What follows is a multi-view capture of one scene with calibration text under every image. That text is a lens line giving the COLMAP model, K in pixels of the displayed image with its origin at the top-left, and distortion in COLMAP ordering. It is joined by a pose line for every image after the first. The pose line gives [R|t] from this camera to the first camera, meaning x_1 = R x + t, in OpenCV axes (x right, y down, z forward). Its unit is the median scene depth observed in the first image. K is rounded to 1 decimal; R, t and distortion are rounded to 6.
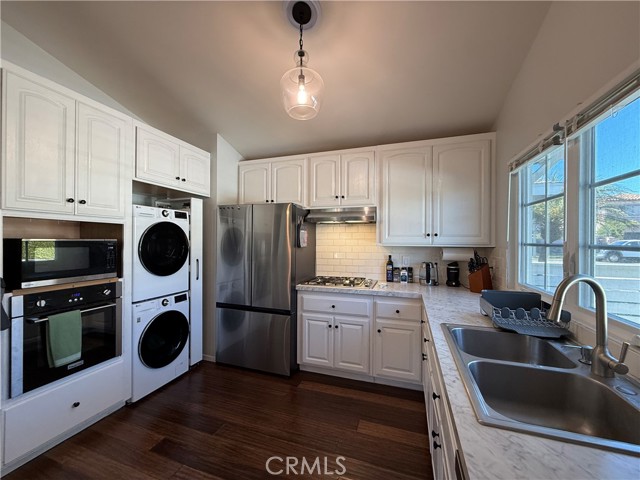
lens RADIAL K [[255.1, 0, 320.9], [0, 255.1, 241.1], [0, 0, 1]] dist [-0.001399, -0.000021]
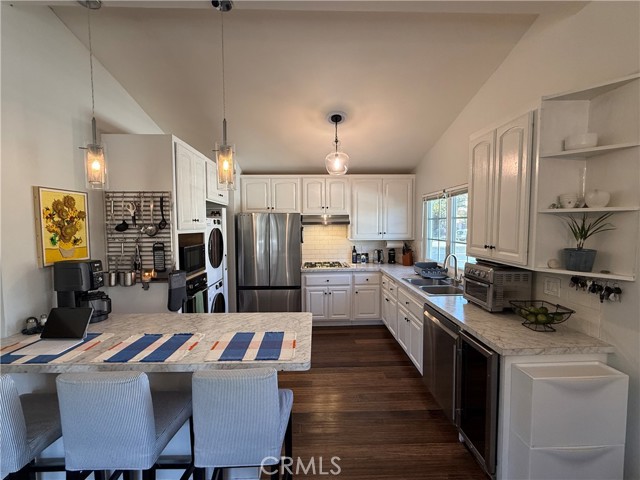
lens RADIAL K [[283.8, 0, 322.1], [0, 283.8, 243.0], [0, 0, 1]] dist [-0.000621, 0.000786]
pose [[0.934772, -0.032347, 0.353772, -0.562541], [0.010448, 0.997918, 0.063638, -0.079123], [-0.355094, -0.055791, 0.933164, -0.561026]]
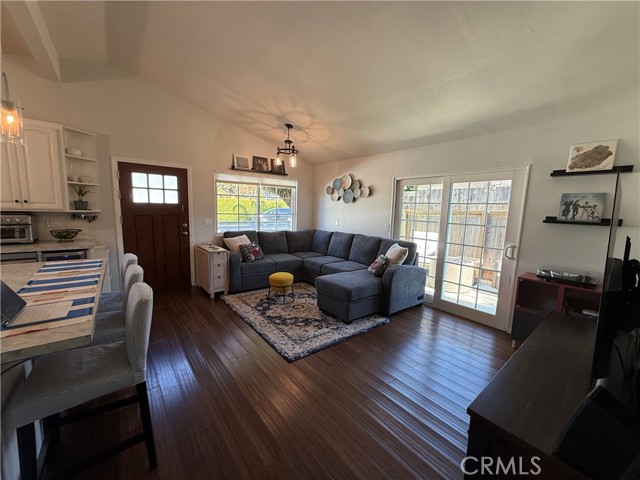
lens RADIAL K [[255.1, 0, 320.3], [0, 255.1, 240.9], [0, 0, 1]] dist [-0.001399, -0.000021]
pose [[-0.844457, -0.099586, 0.526284, -1.502539], [-0.031512, 0.990099, 0.136788, -0.033560], [-0.534695, 0.098927, -0.839234, 0.265348]]
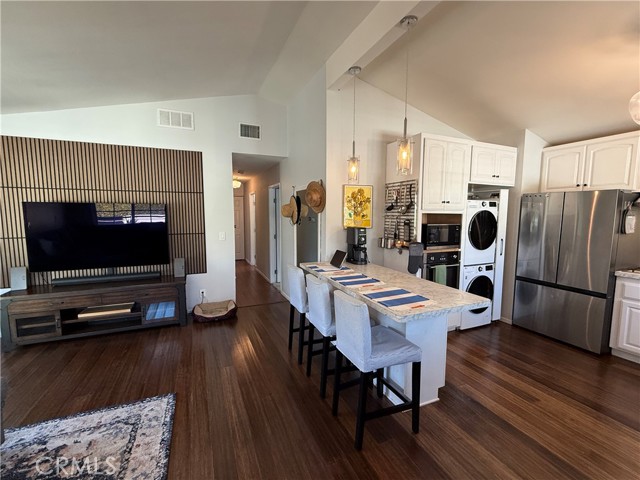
lens RADIAL K [[283.8, 0, 318.9], [0, 283.8, 241.0], [0, 0, 1]] dist [-0.000621, 0.000786]
pose [[0.676911, 0.071431, -0.732591, -0.078956], [-0.003877, 0.995612, 0.093494, -0.046583], [0.736055, -0.060447, 0.674218, -0.615017]]
